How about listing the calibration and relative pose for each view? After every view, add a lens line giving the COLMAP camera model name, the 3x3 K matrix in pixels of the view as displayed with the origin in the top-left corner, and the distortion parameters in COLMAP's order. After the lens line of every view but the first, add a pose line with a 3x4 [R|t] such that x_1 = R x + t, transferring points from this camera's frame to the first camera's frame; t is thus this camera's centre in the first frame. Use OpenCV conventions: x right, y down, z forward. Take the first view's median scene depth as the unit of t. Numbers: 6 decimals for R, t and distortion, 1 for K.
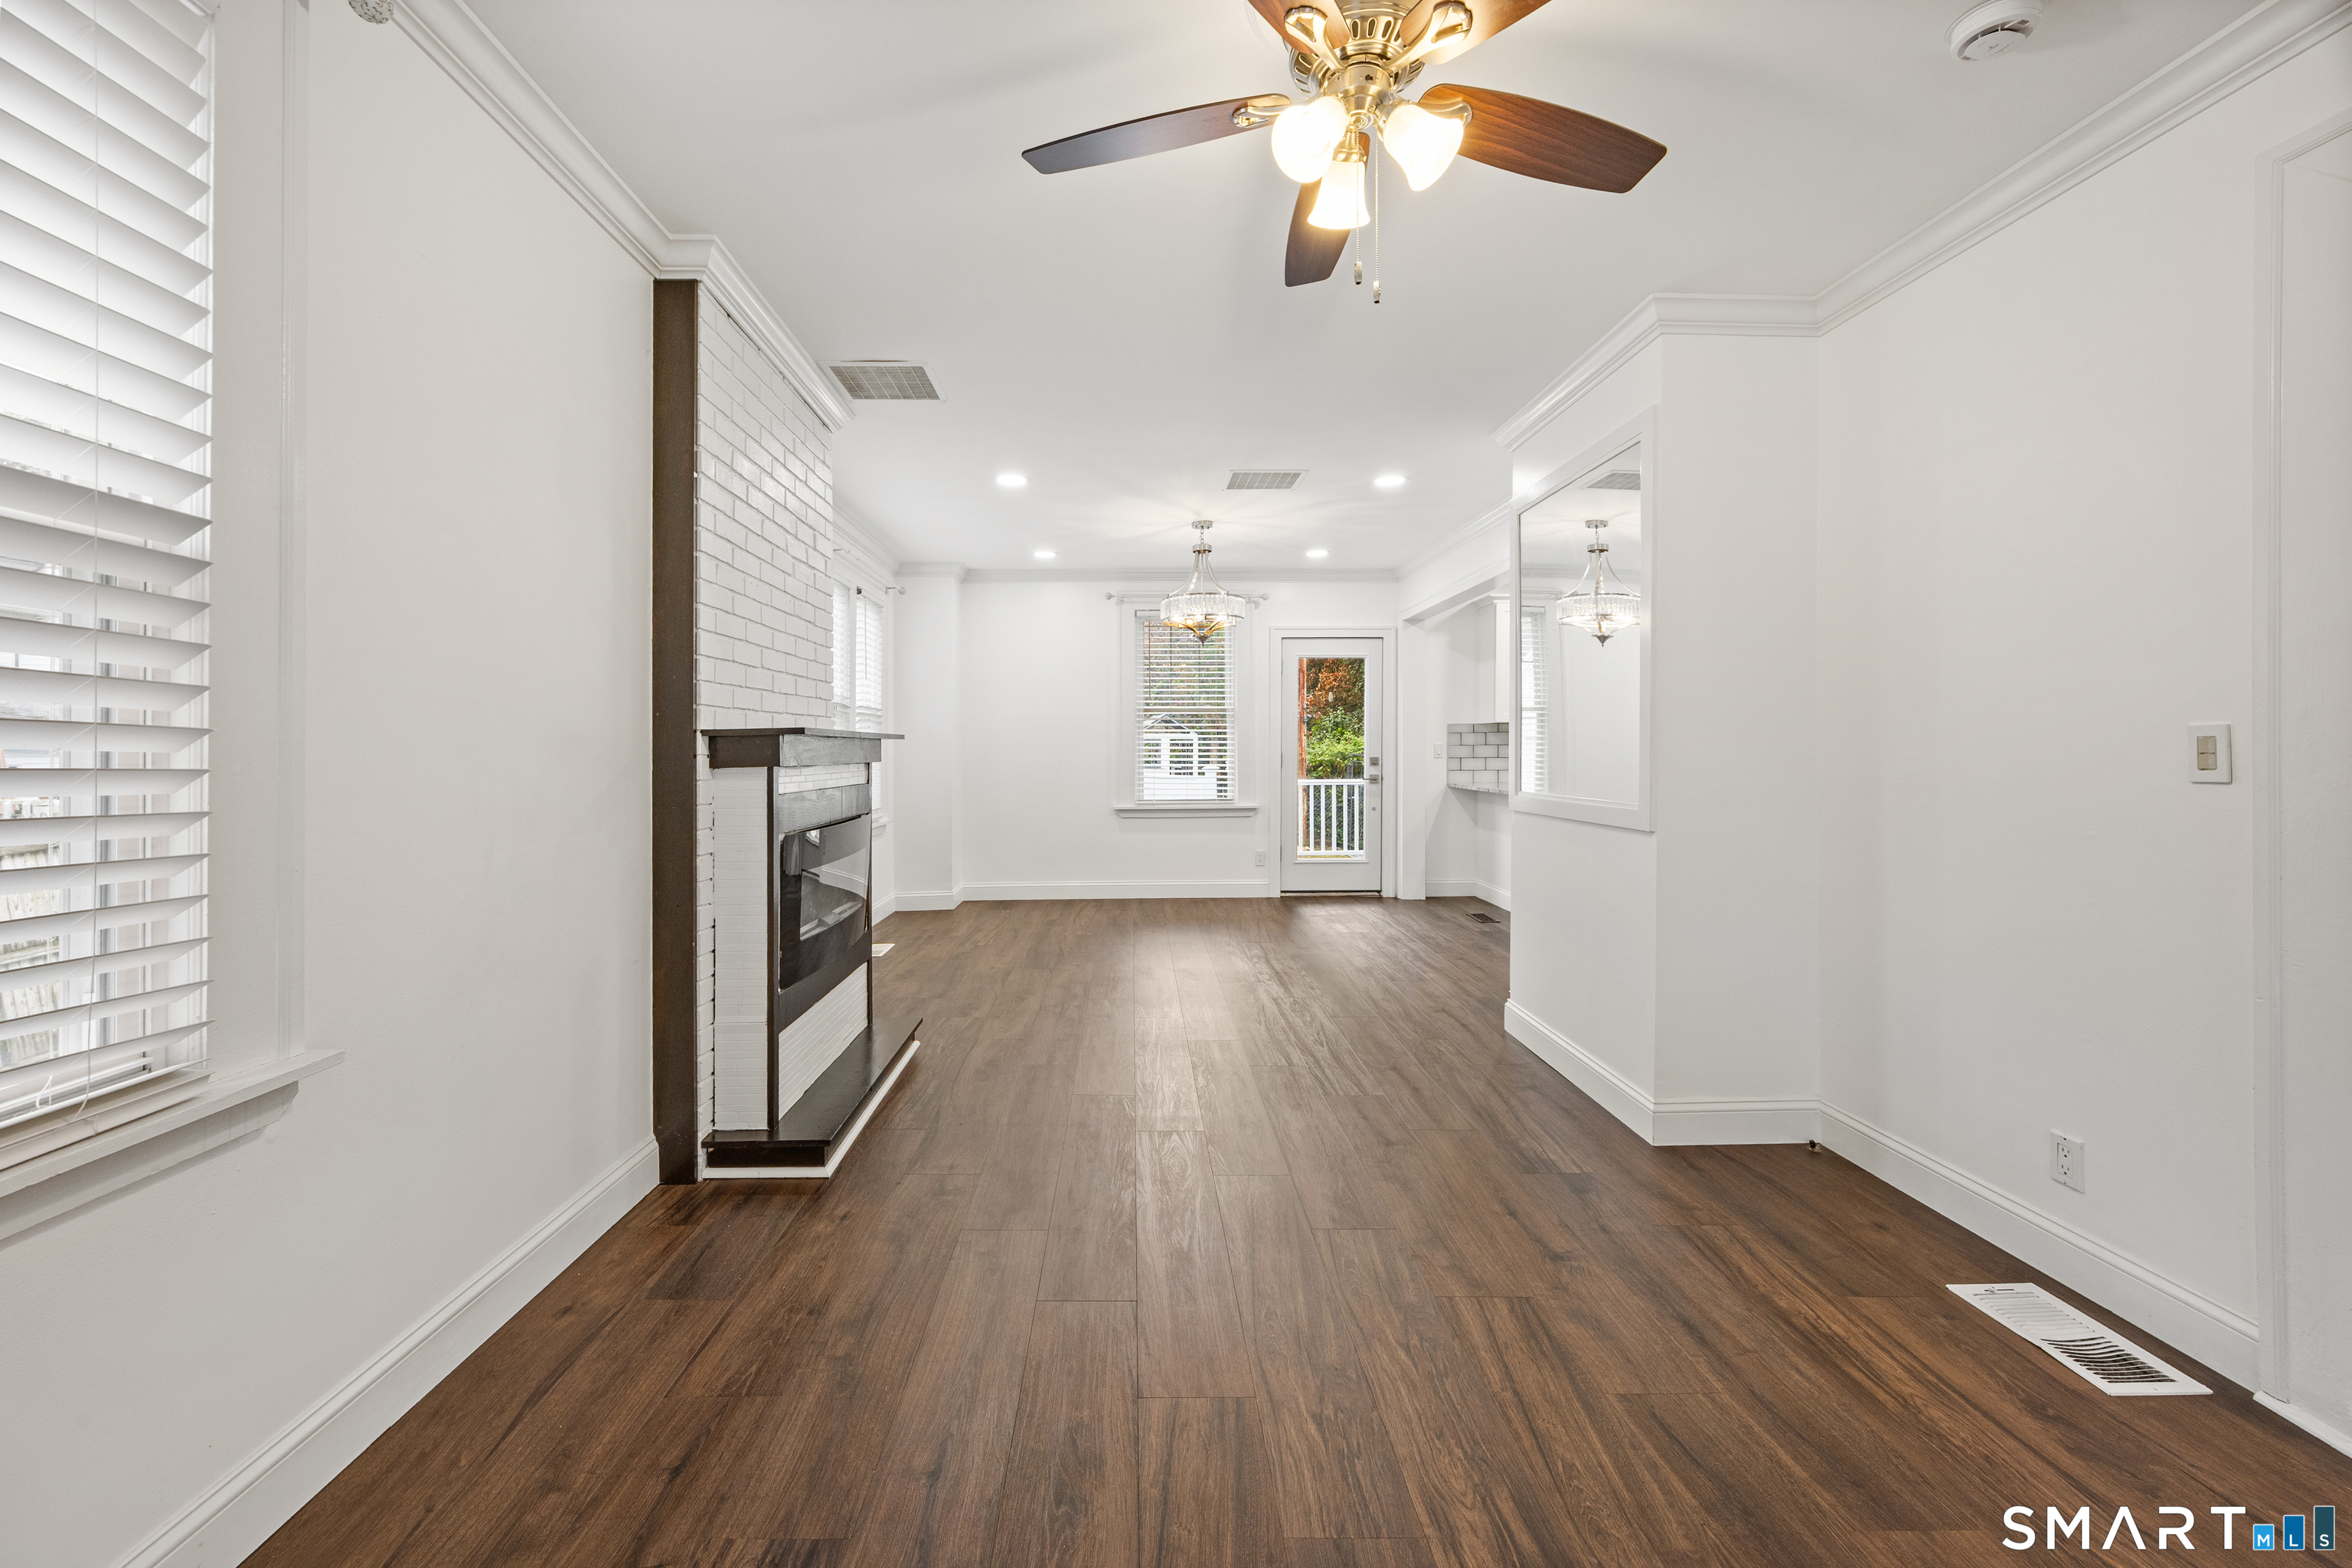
lens RADIAL K [[913.2, 0, 1221.7], [0, 913.2, 736.7], [0, 0, 1]] dist [0.001465, -0.000025]
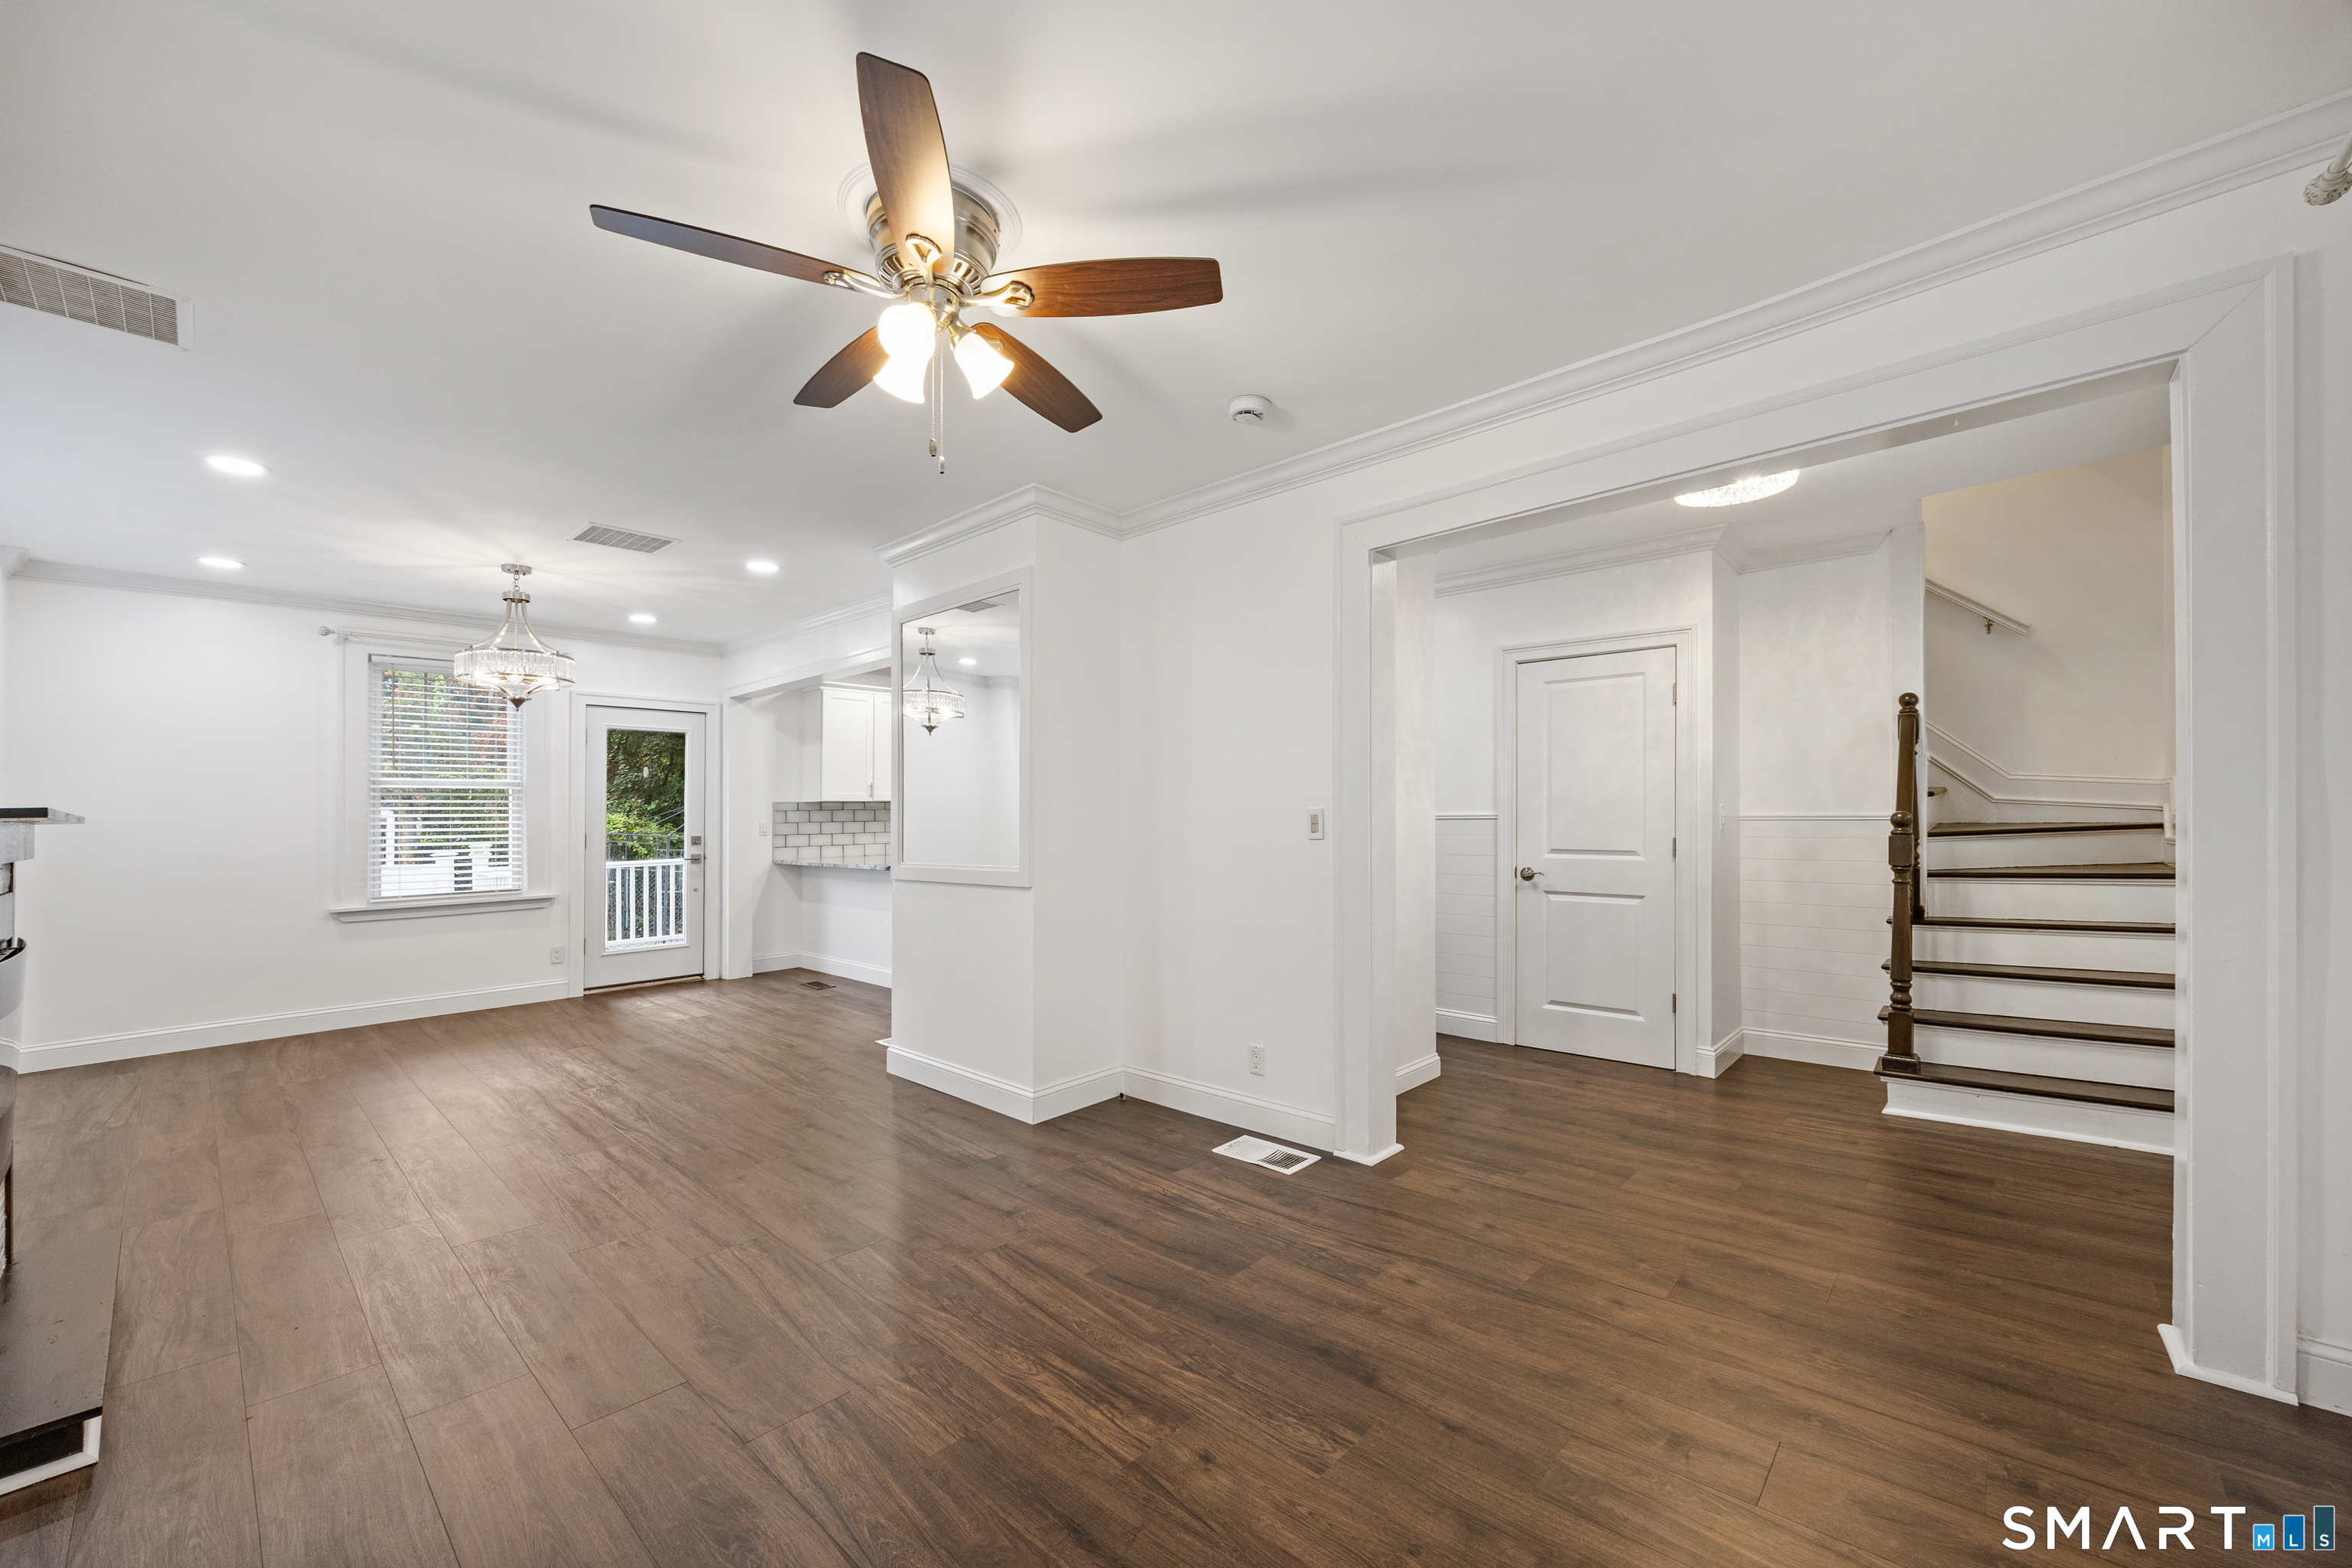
lens RADIAL K [[912.0, 0, 1184.2], [0, 912.0, 810.4], [0, 0, 1]] dist [-0.000345, 0.000098]
pose [[0.683447, -0.001576, 0.729999, -0.346319], [0.001921, 0.999998, 0.000360, -0.007981], [-0.729998, 0.001156, 0.683449, -0.065929]]
